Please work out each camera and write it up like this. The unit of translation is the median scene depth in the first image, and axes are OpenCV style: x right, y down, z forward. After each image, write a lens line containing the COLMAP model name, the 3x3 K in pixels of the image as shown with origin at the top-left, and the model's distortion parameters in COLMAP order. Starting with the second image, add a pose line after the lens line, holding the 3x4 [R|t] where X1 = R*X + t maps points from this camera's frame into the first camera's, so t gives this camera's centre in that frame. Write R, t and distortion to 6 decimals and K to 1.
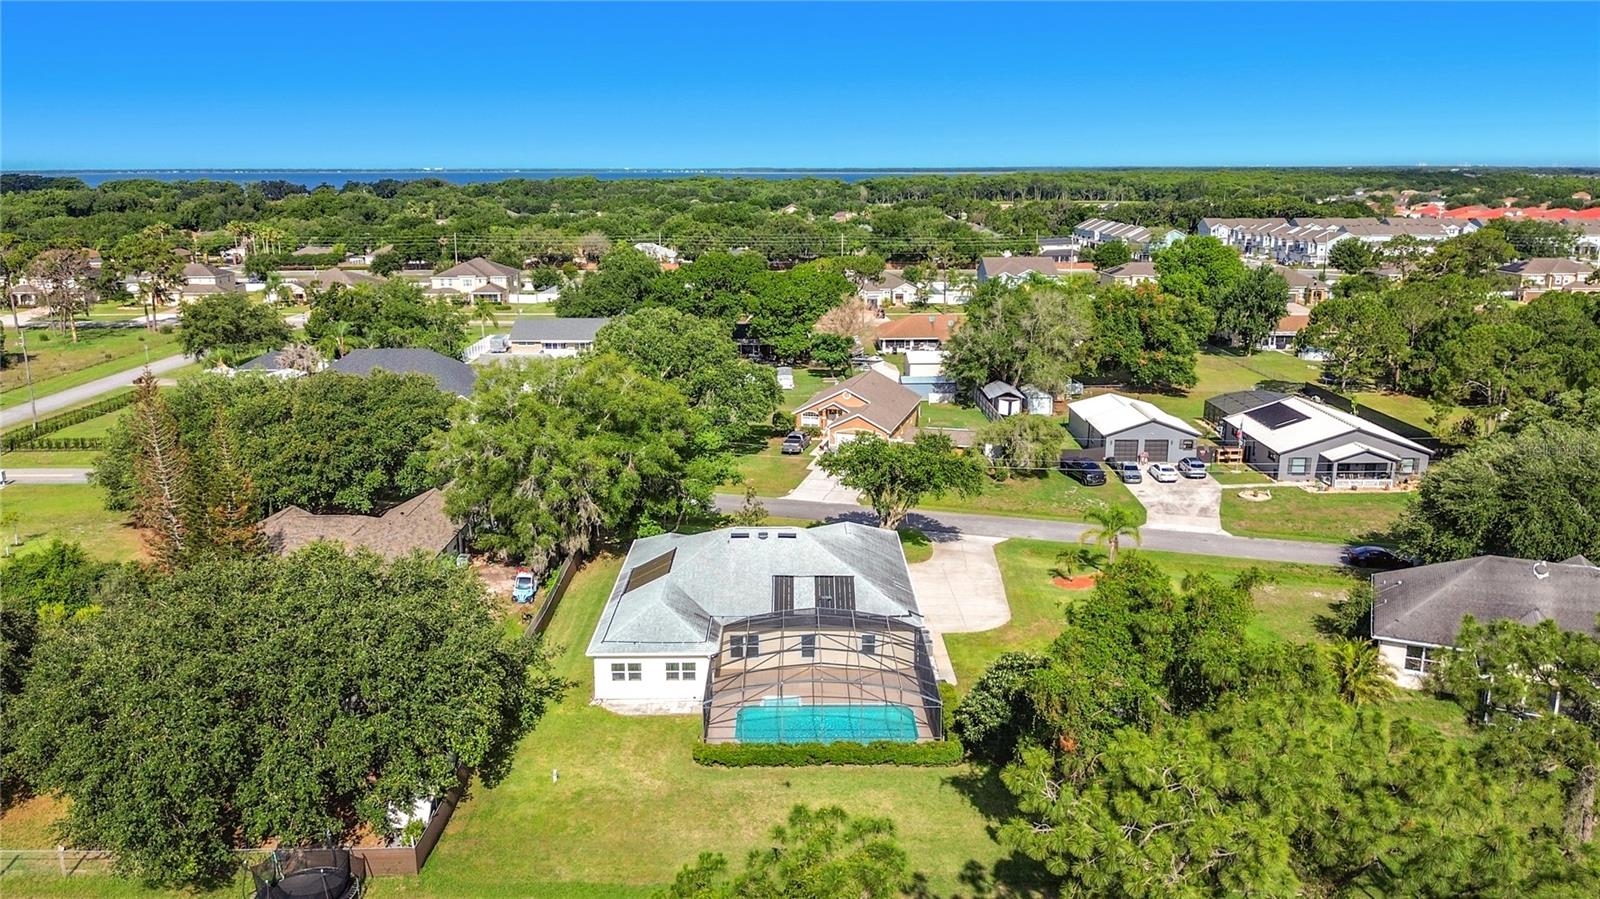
lens RADIAL K [[1178.7, 0, 803.9], [0, 1178.7, 445.1], [0, 0, 1]] dist [0.027371, -0.041944]
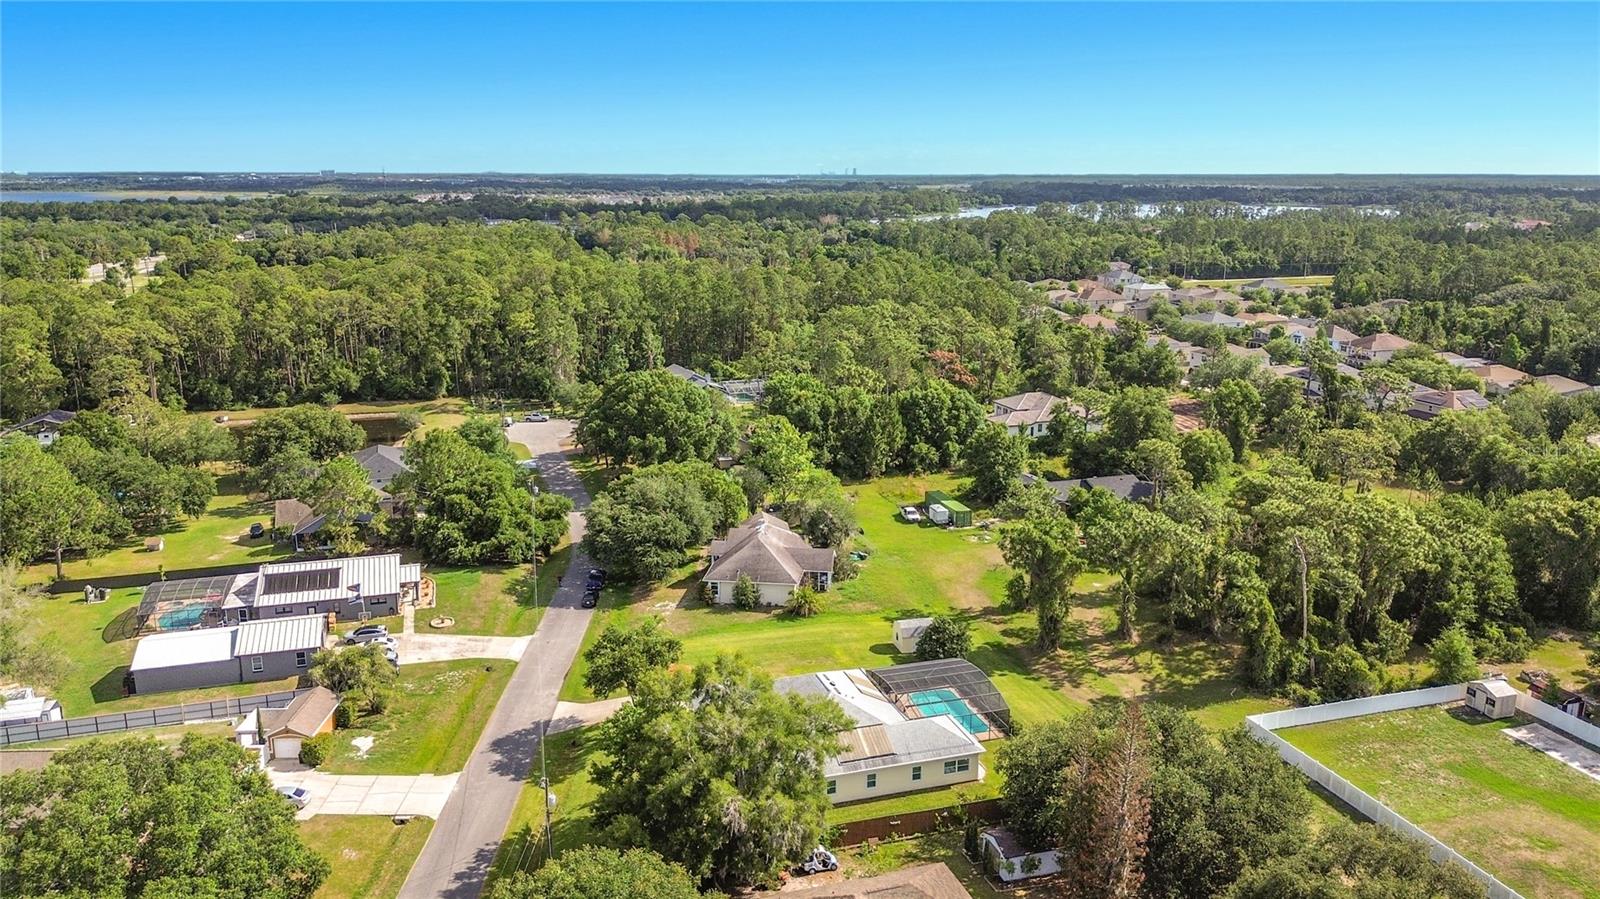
lens RADIAL K [[1178.7, 0, 784.4], [0, 1178.7, 439.4], [0, 0, 1]] dist [0.027371, -0.041944]
pose [[-0.301667, -0.214448, 0.928983, -1.217282], [0.214914, 0.934003, 0.285396, -0.591177], [-0.928875, 0.285746, -0.235670, 1.240665]]
